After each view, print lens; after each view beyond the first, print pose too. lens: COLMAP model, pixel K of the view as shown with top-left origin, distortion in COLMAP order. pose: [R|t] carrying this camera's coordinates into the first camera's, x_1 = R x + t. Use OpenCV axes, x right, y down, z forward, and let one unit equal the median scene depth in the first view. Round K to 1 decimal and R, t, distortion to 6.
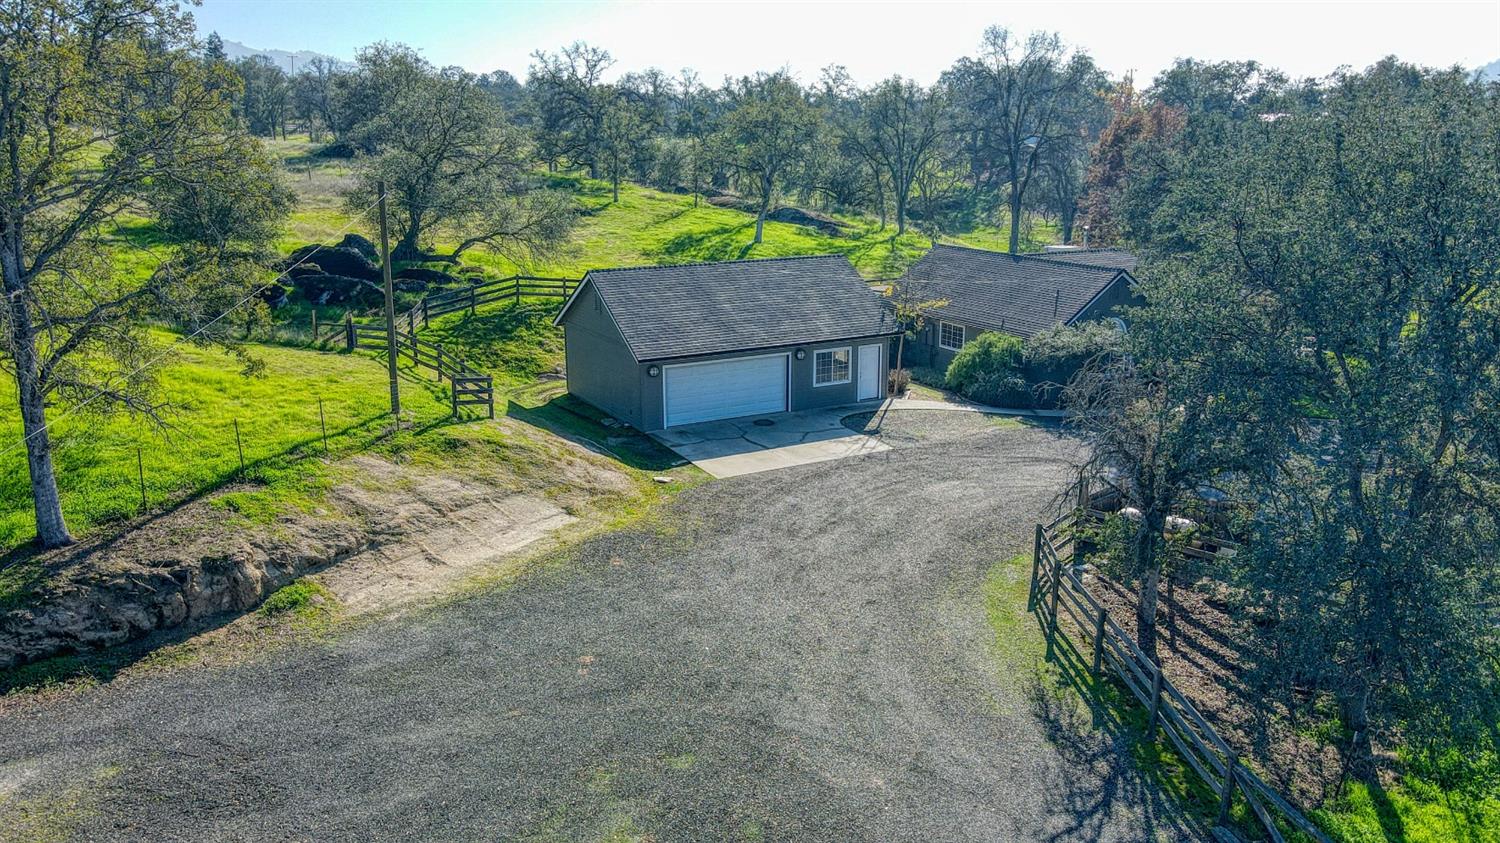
lens RADIAL K [[1104.5, 0, 750.0], [0, 1104.5, 421.5], [0, 0, 1]] dist [-0.002559, 0.037235]
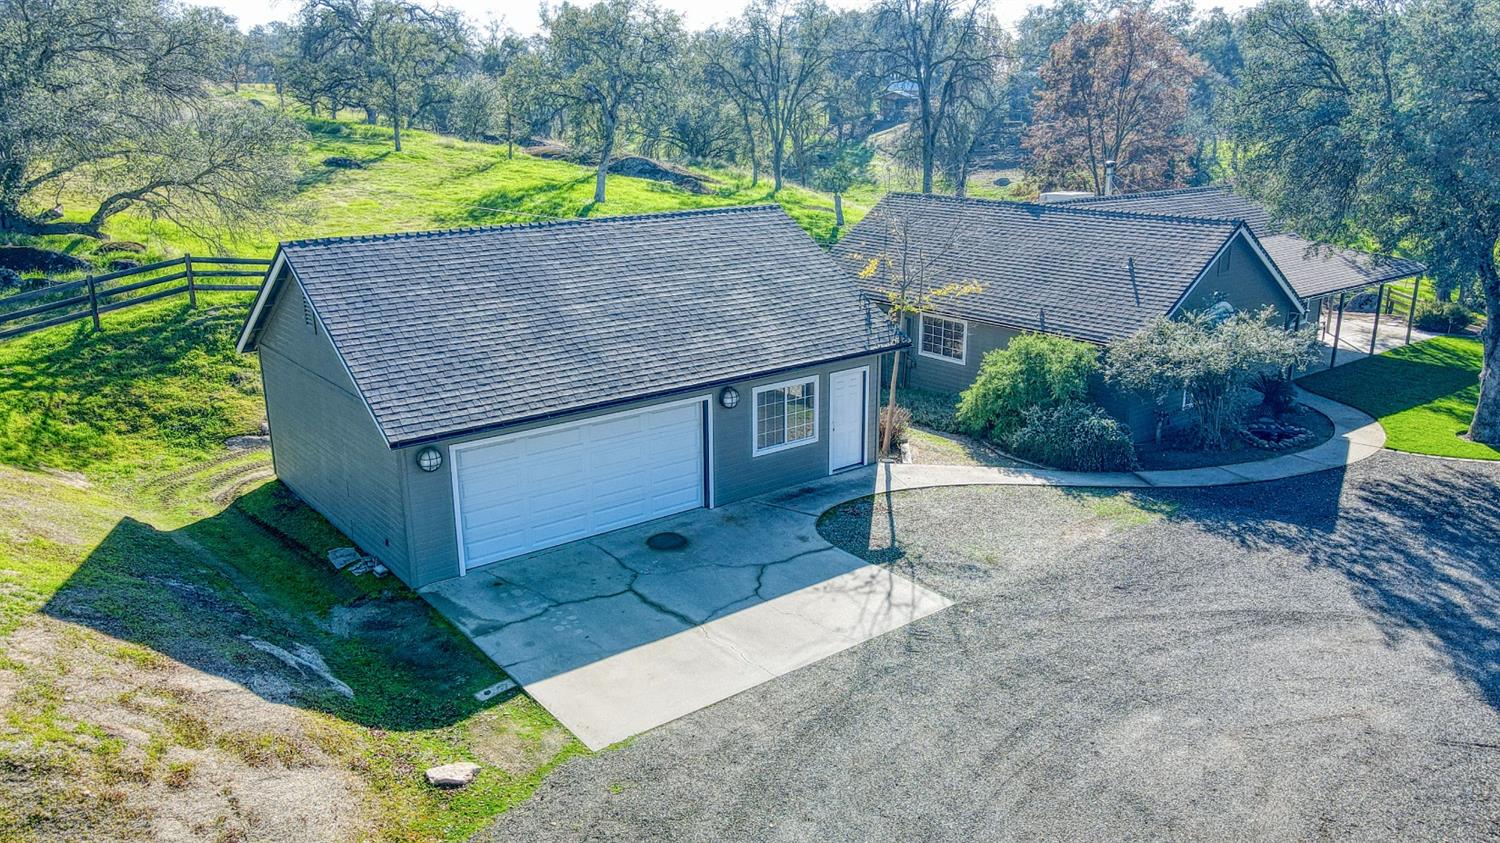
lens RADIAL K [[1104.5, 0, 750.0], [0, 1104.5, 421.5], [0, 0, 1]] dist [-0.002559, 0.037235]
pose [[0.987227, -0.046824, 0.152281, -0.019079], [0.042892, 0.998659, 0.029000, -0.052437], [-0.153434, -0.022098, 0.987912, 0.401103]]
